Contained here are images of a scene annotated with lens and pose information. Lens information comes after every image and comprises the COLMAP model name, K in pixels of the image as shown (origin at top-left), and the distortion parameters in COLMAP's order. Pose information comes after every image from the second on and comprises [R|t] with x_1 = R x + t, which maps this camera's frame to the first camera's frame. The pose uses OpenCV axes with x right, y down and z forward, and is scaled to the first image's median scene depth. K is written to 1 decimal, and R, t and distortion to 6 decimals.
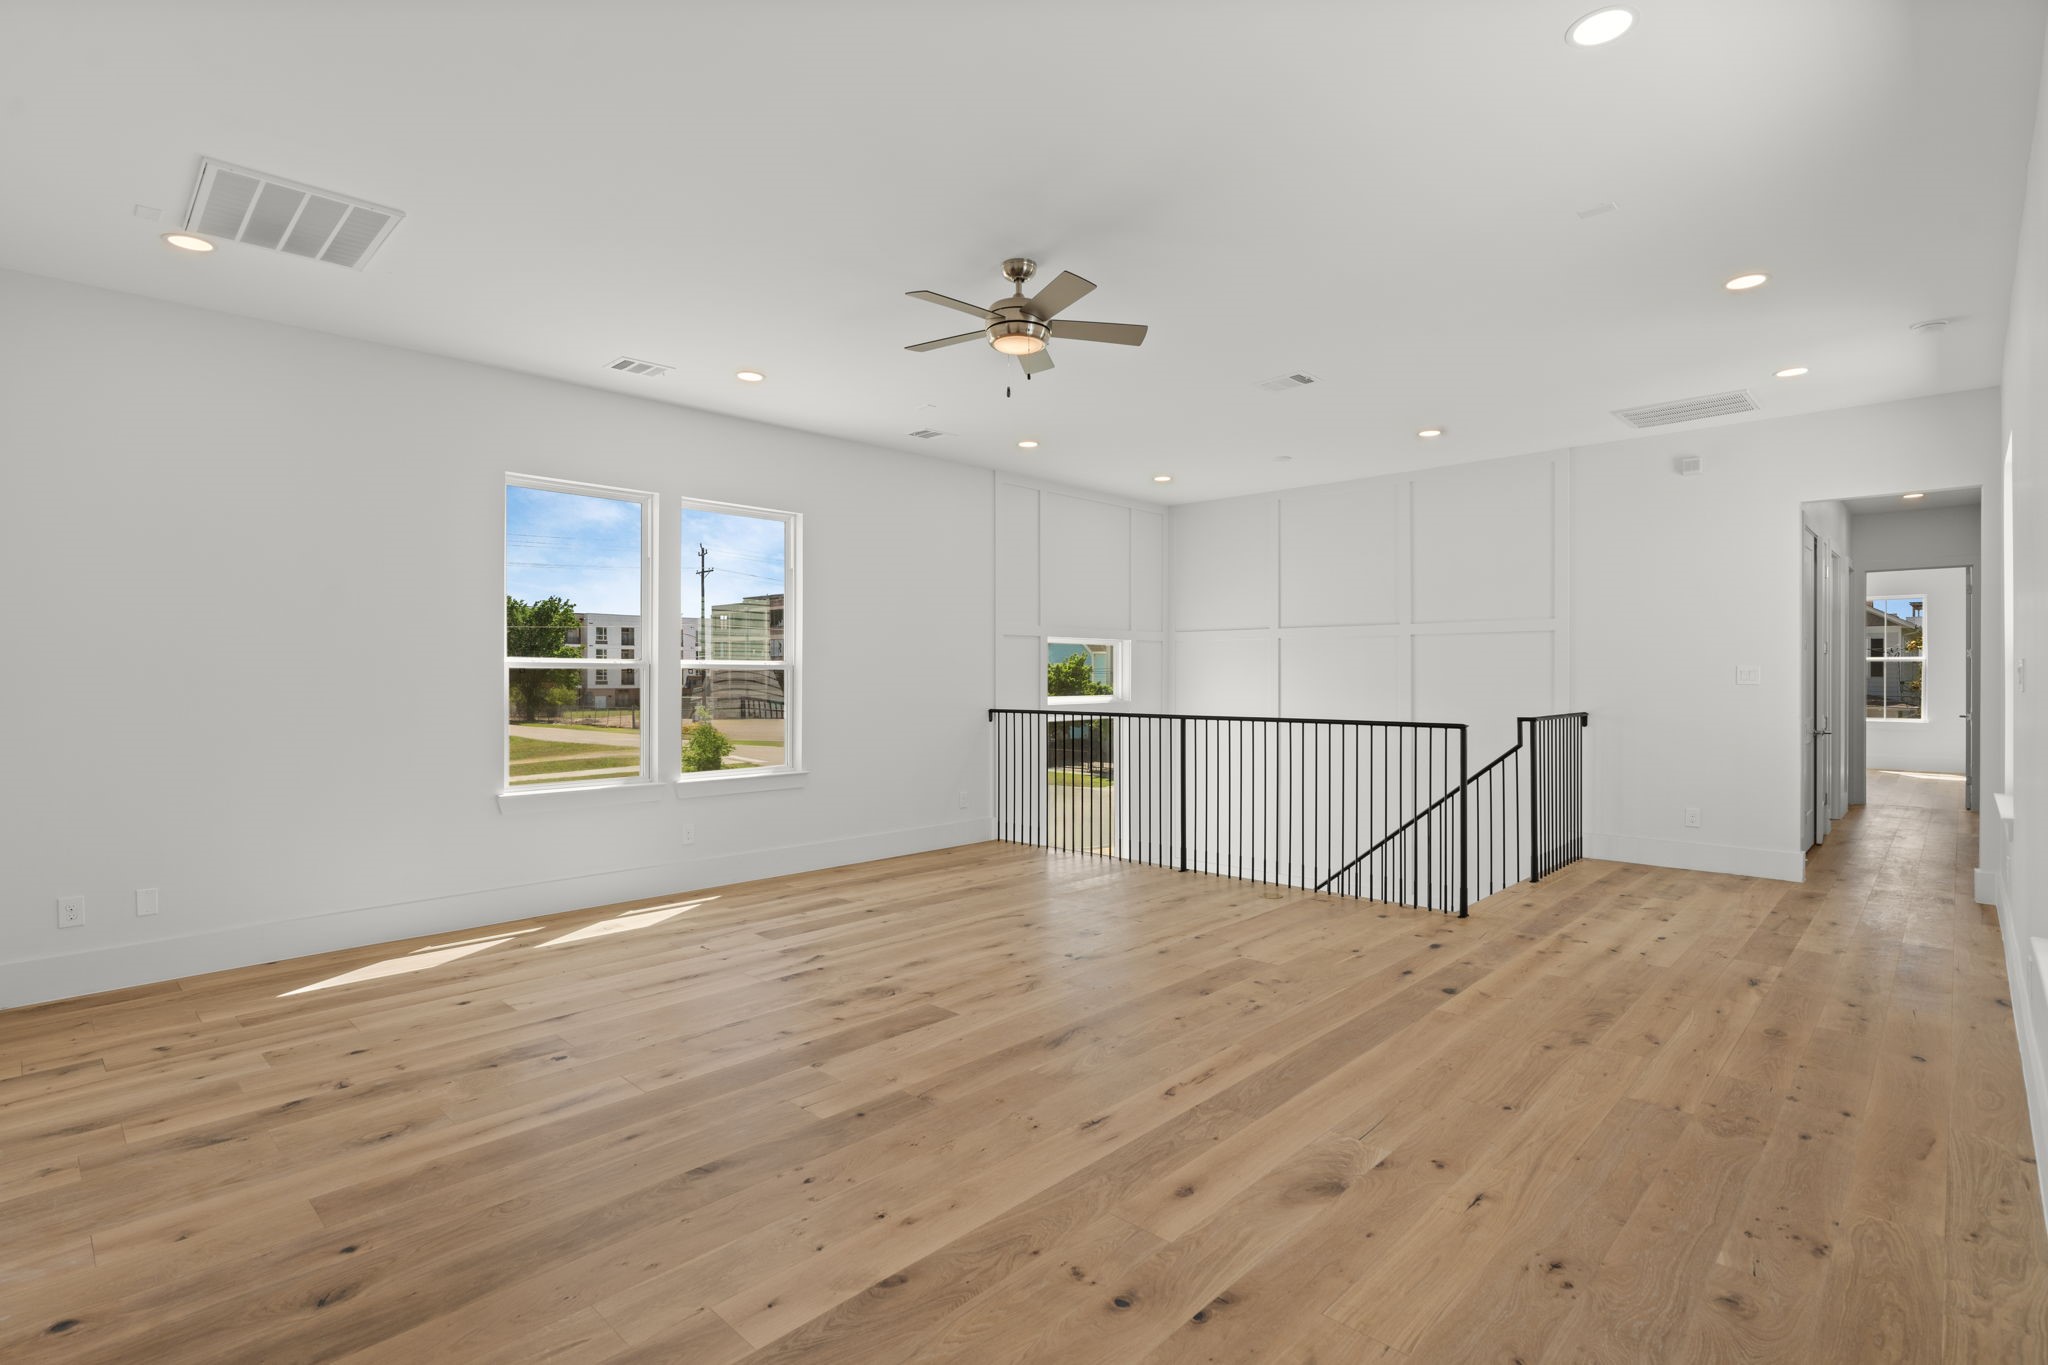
lens RADIAL K [[937.8, 0, 1026.0], [0, 937.8, 675.5], [0, 0, 1]] dist [-0.001103, 0.000621]
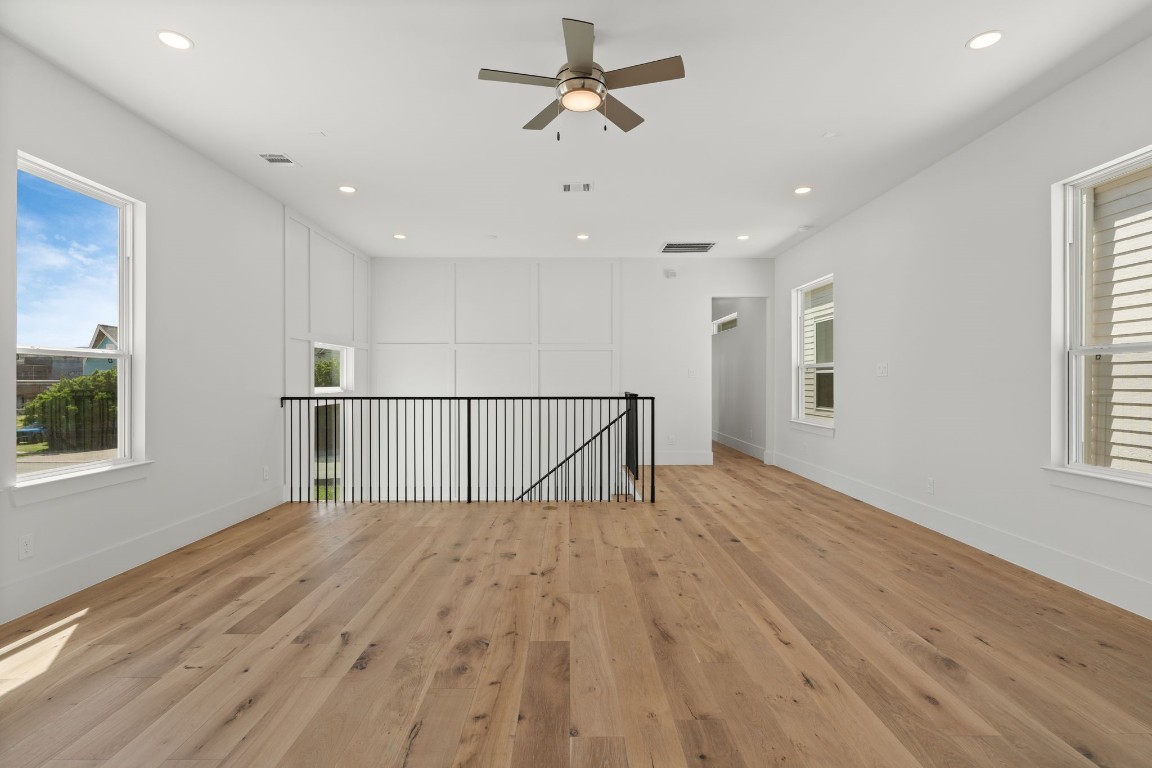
lens RADIAL K [[538.1, 0, 572.1], [0, 538.1, 378.8], [0, 0, 1]] dist [-0.002271, -0.000080]
pose [[0.732294, 0.001475, 0.680987, -0.448163], [-0.000989, 0.999999, -0.001102, 0.021753], [-0.680988, 0.000133, 0.732295, 0.410905]]
